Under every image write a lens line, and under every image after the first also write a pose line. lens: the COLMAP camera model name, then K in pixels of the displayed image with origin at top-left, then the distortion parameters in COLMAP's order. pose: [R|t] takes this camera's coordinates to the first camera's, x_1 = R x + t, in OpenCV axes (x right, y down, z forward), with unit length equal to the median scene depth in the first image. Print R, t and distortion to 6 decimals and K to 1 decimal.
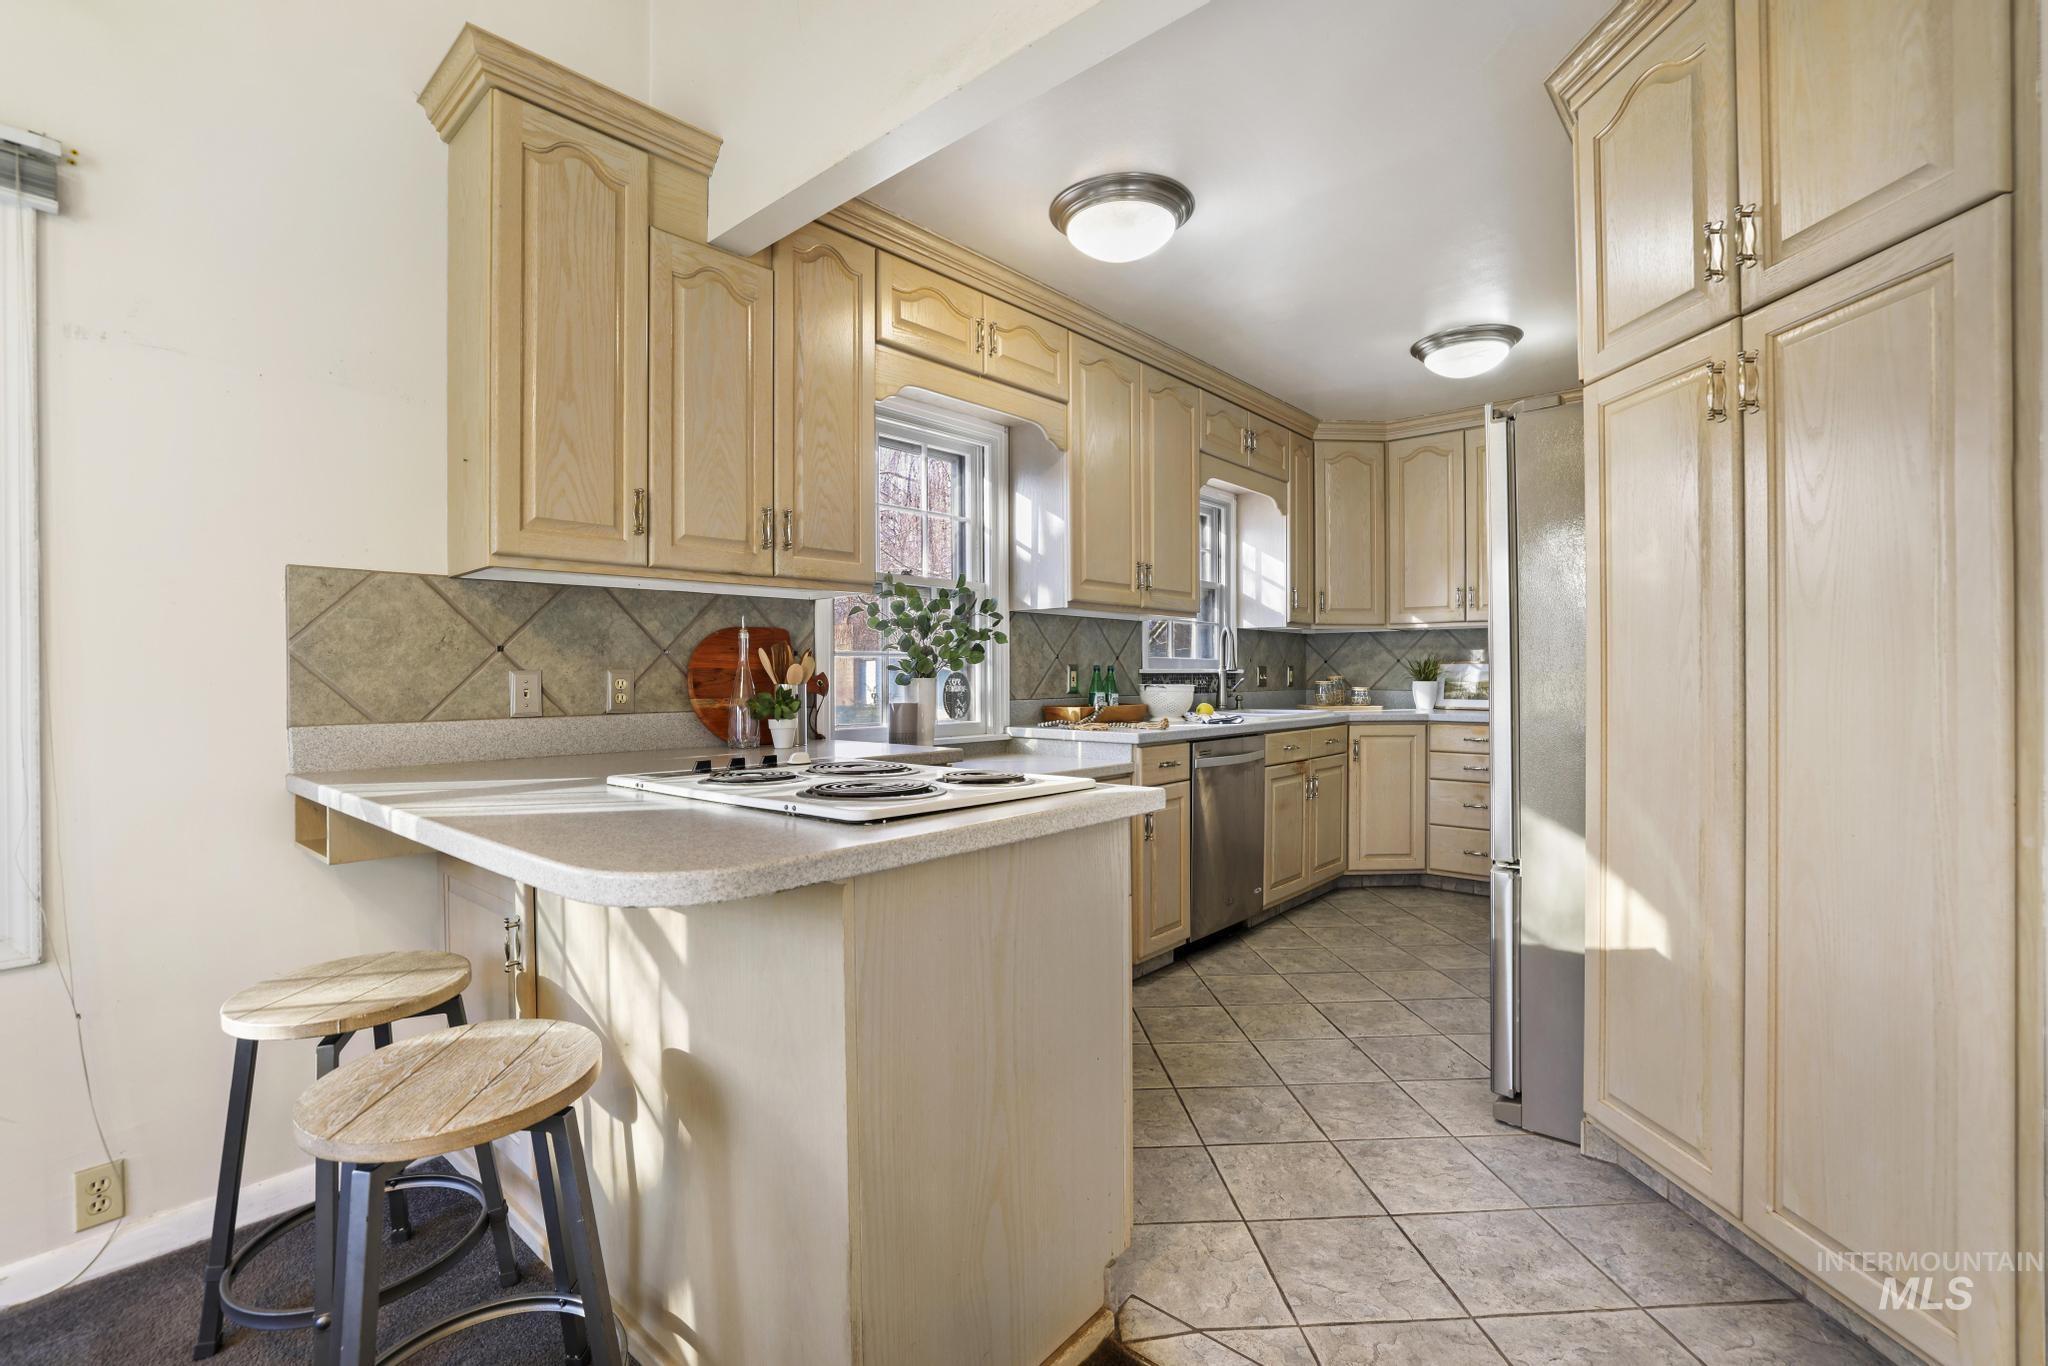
lens RADIAL K [[892.3, 0, 1019.2], [0, 892.3, 676.0], [0, 0, 1]] dist [-0.014555, -0.000277]
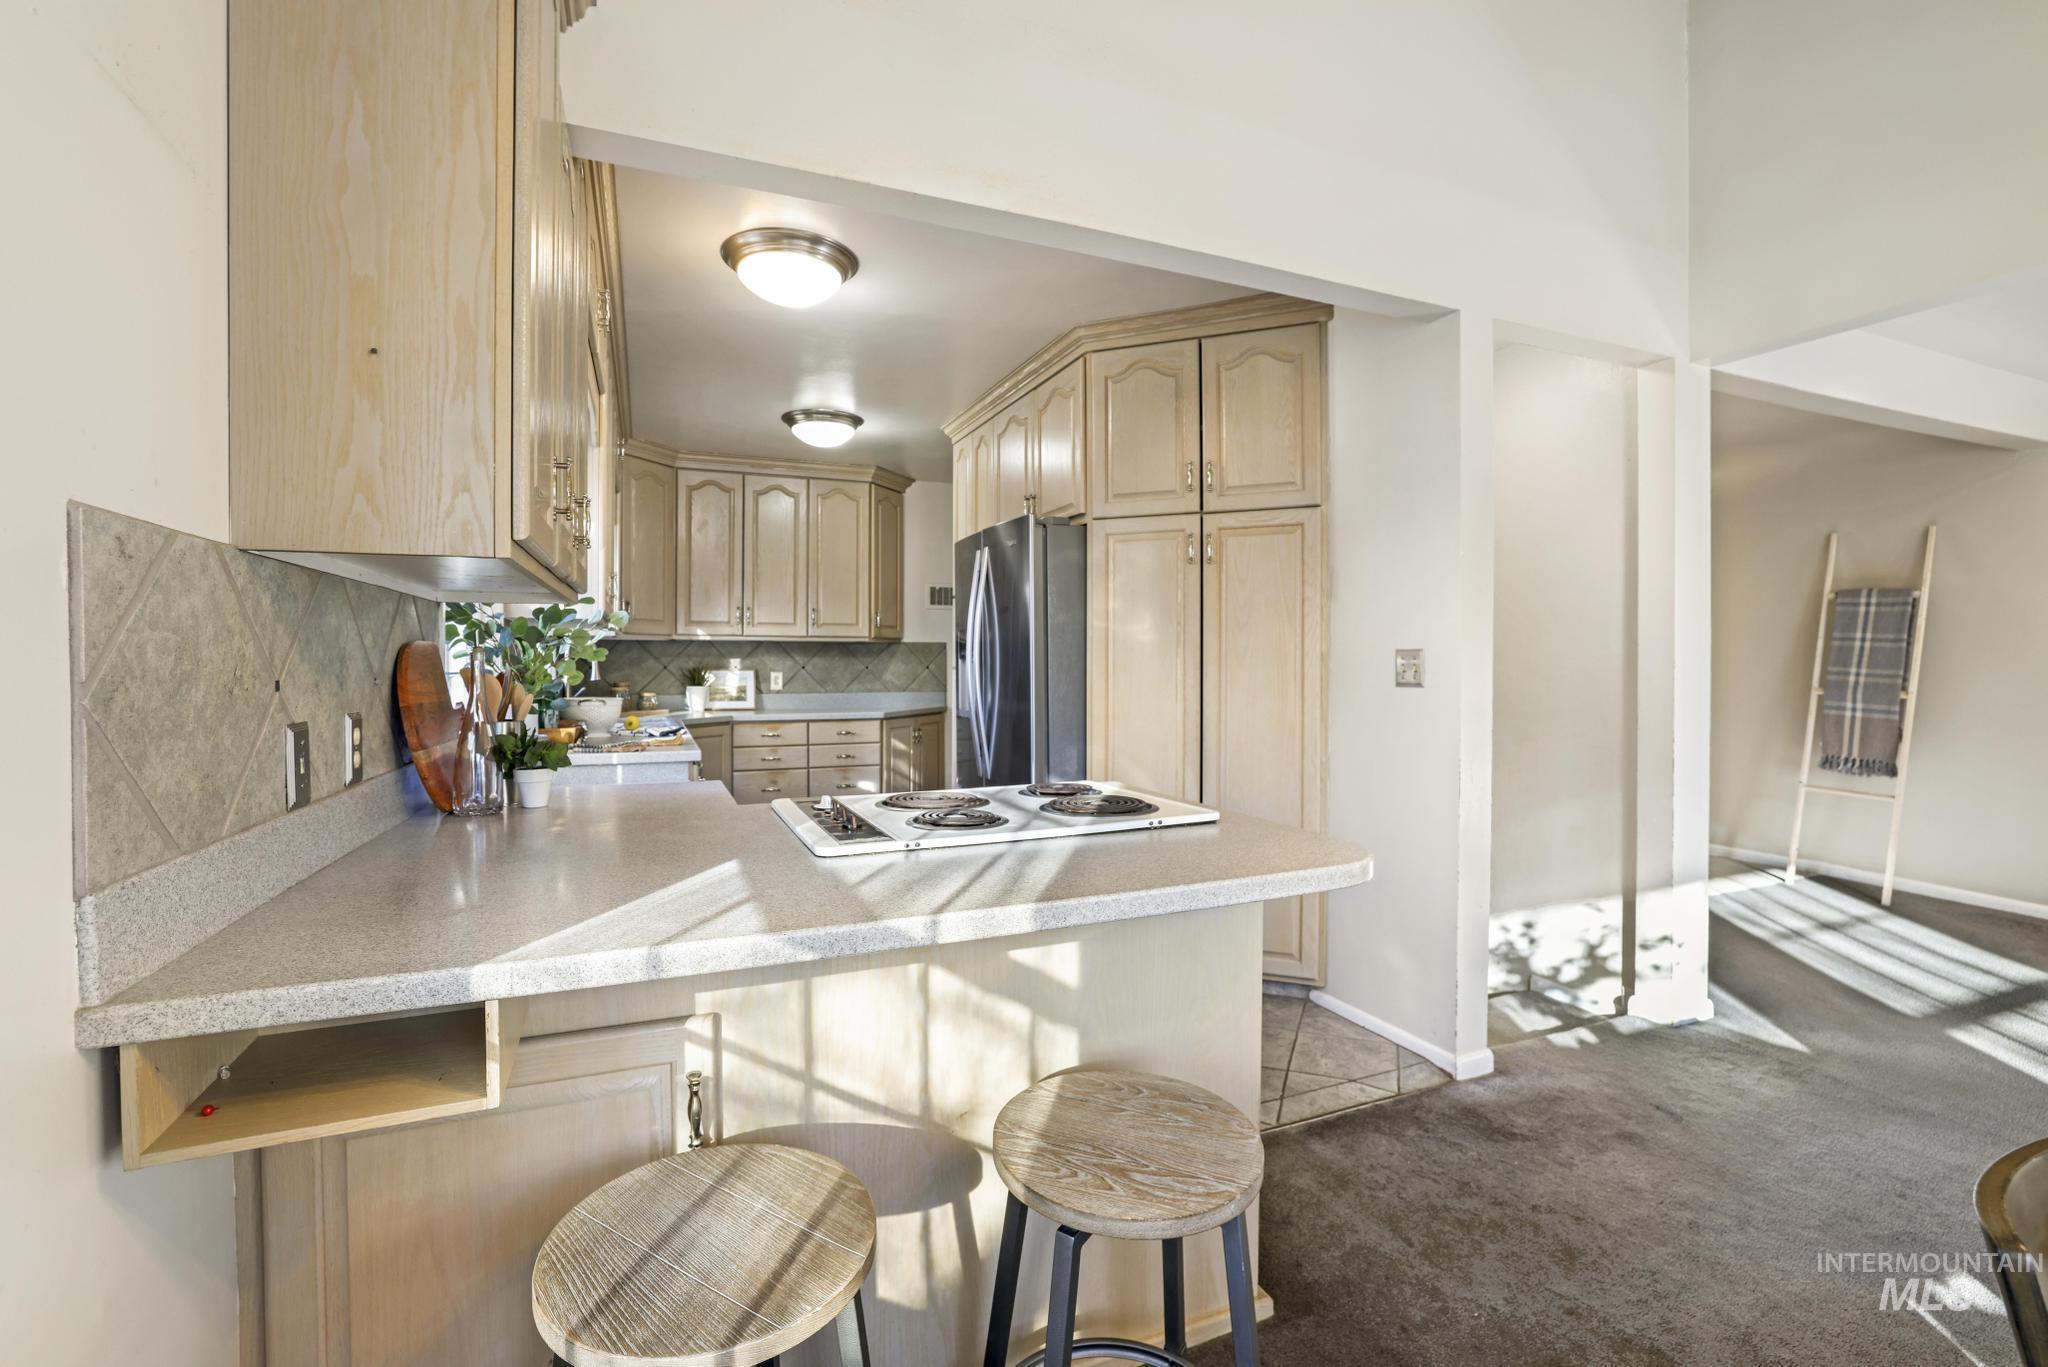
lens RADIAL K [[887.7, 0, 983.7], [0, 887.7, 665.1], [0, 0, 1]] dist [-0.000963, -0.000066]
pose [[0.456093, 0.002397, 0.889929, -0.401992], [-0.000542, 0.999997, -0.002416, -0.019659], [-0.889932, 0.000620, 0.456093, 0.173082]]
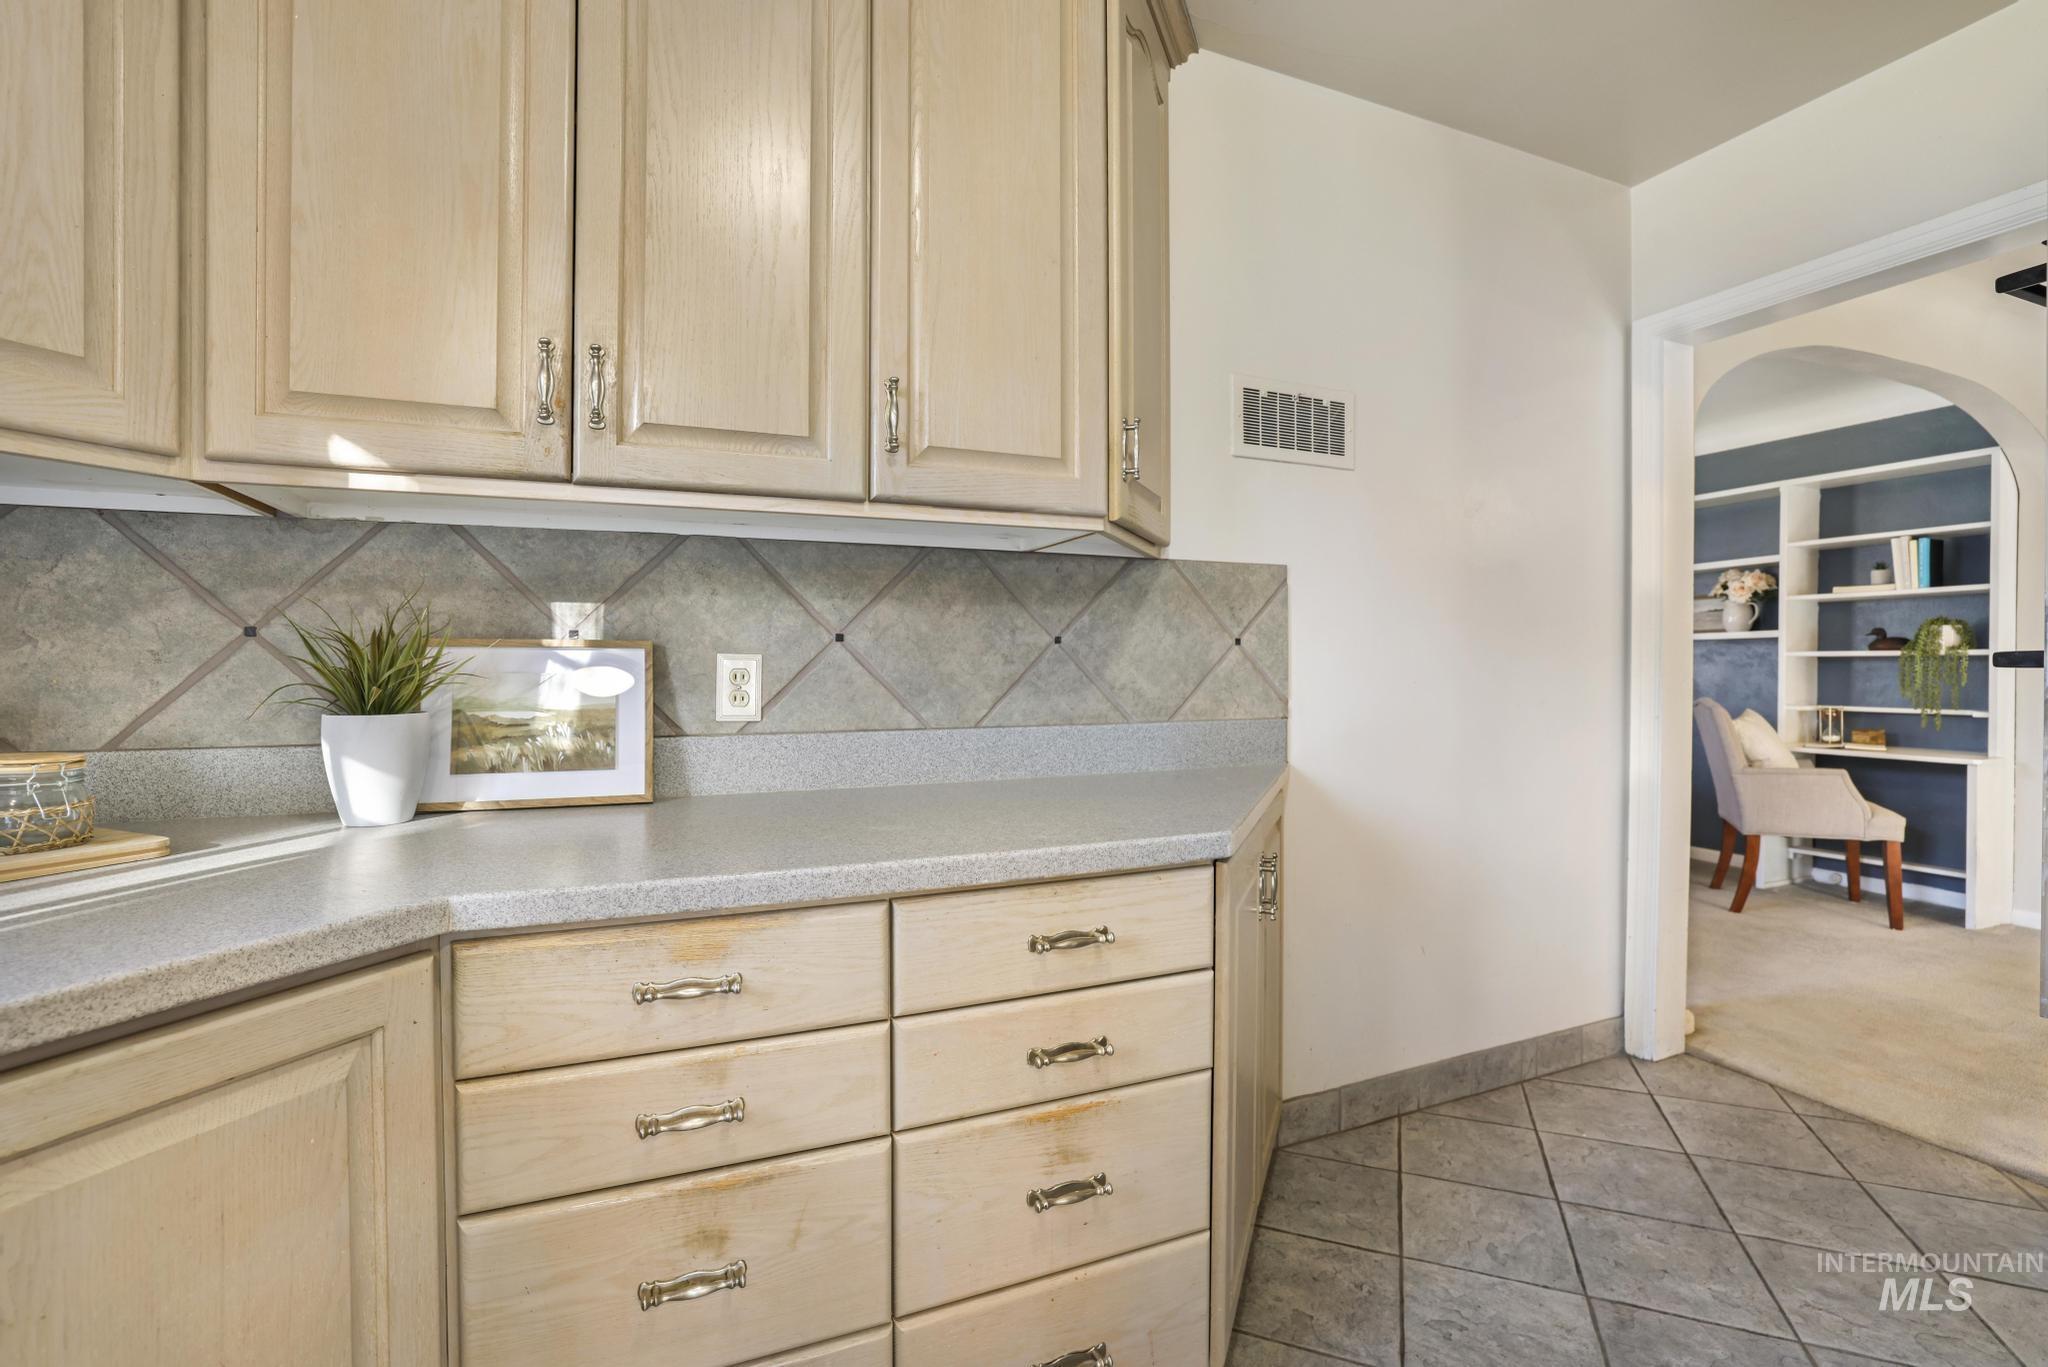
lens RADIAL K [[892.3, 0, 1019.2], [0, 892.3, 676.5], [0, 0, 1]] dist [-0.014555, -0.000277]
pose [[0.422995, -0.005806, 0.906113, 0.320982], [0.002331, 0.999983, 0.005320, -0.006112], [-0.906129, -0.000138, 0.423001, 0.768123]]
